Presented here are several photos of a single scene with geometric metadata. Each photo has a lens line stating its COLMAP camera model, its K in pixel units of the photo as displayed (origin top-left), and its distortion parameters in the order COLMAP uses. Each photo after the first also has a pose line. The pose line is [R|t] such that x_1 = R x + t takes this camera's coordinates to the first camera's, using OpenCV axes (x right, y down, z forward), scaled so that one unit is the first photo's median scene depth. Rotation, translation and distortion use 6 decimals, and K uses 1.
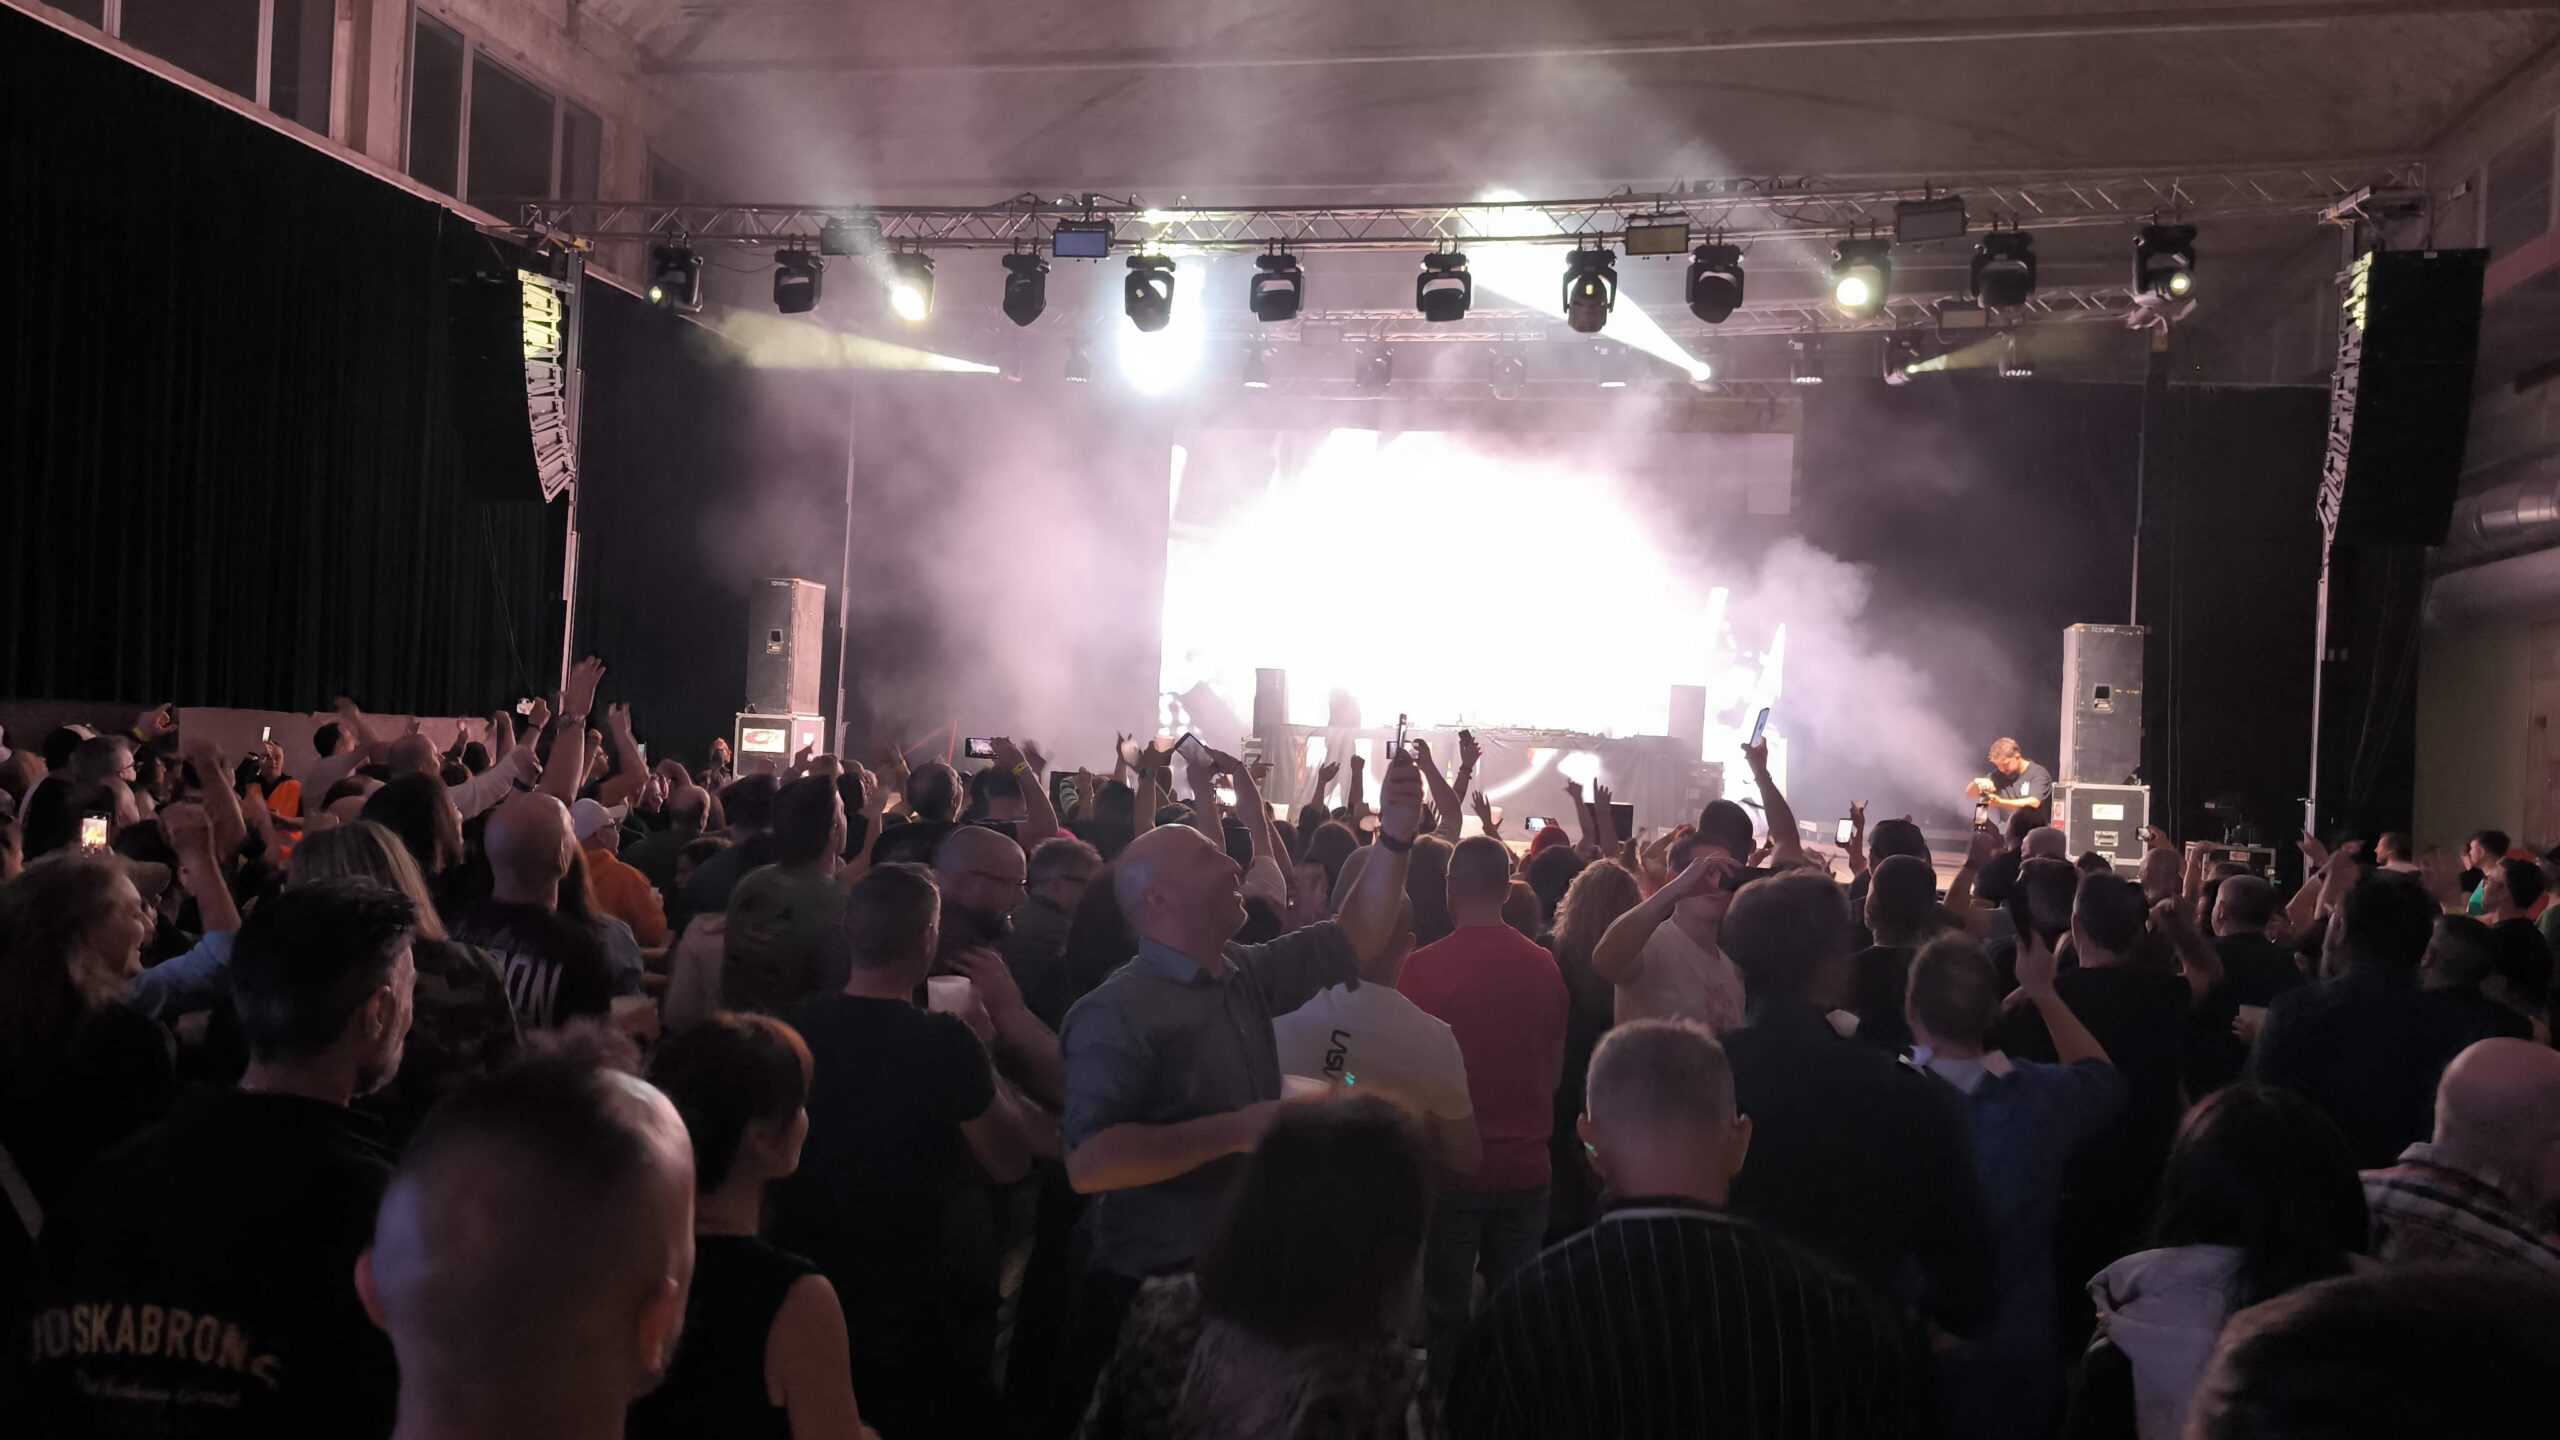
lens RADIAL K [[1843.0, 0, 1278.6], [0, 1843.0, 737.3], [0, 0, 1]] dist [0.000564, 0.001981]
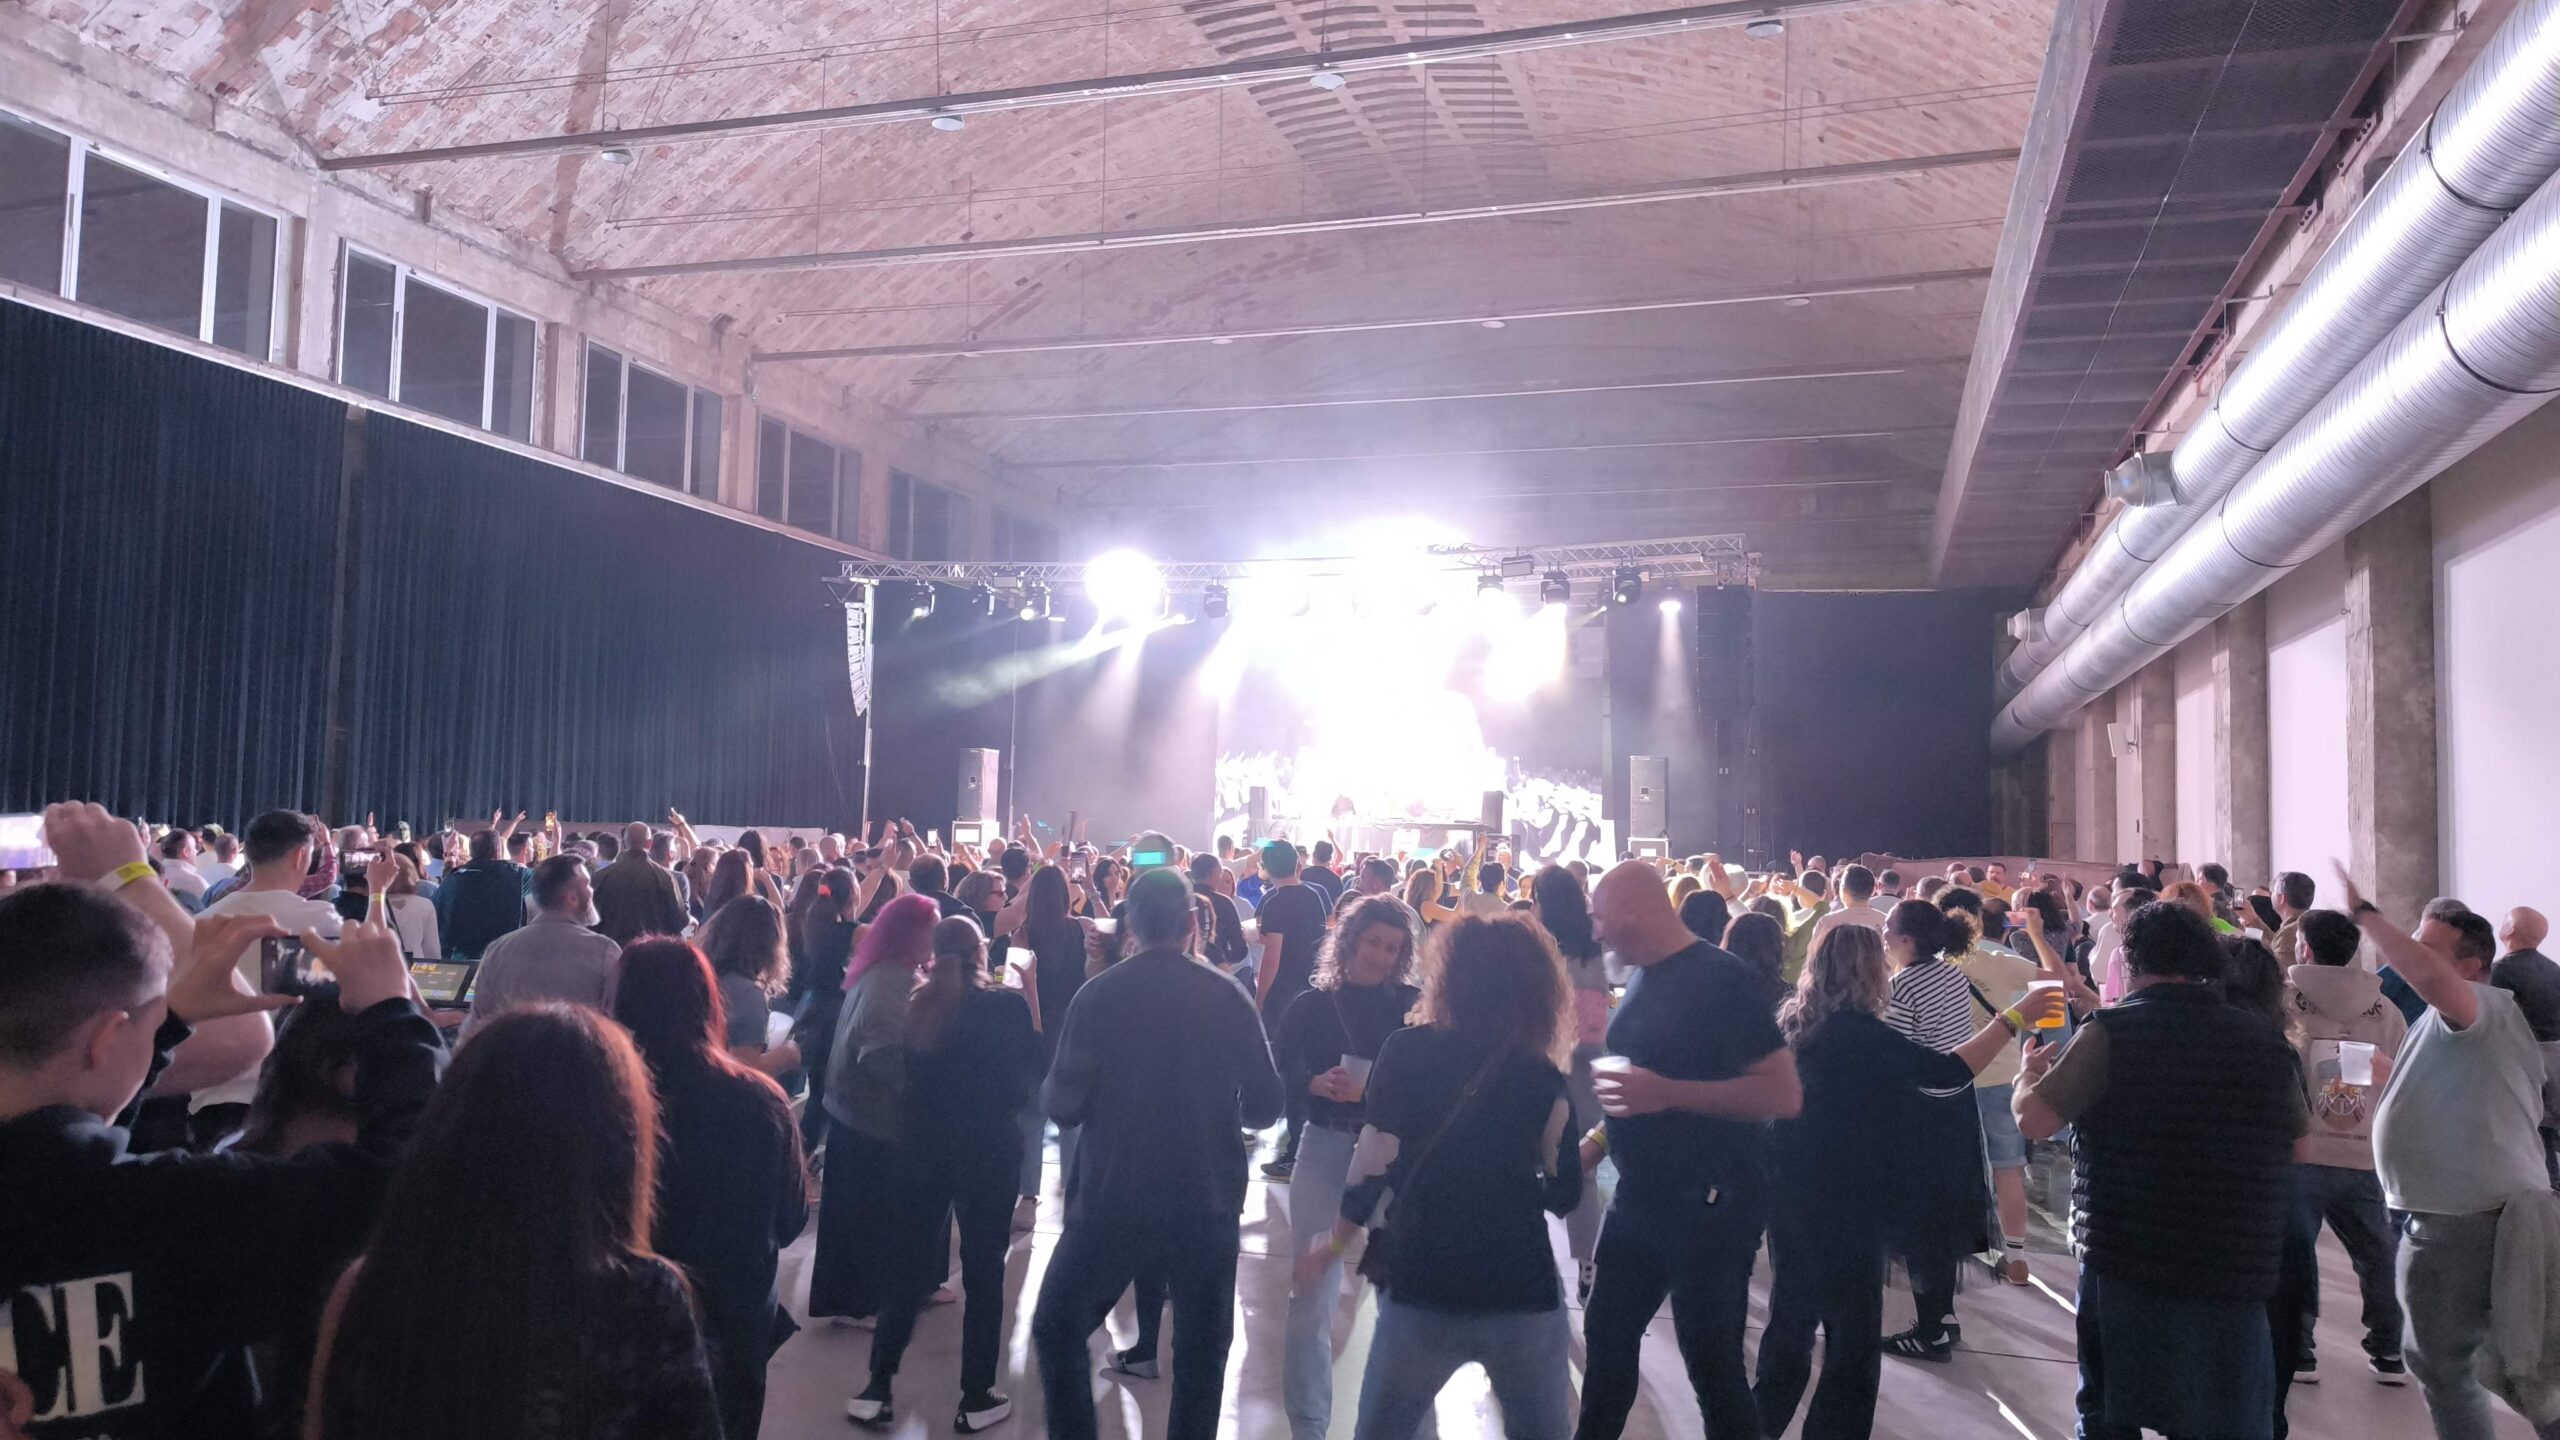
lens RADIAL K [[1860.9, 0, 1280.0], [0, 1860.9, 720.0], [0, 0, 1]] dist [0.009398, 0.001470]
pose [[0.994309, -0.031653, -0.101719, 0.248788], [0.025142, 0.997590, -0.064668, 0.016026], [0.103521, 0.061743, 0.992709, -0.911451]]
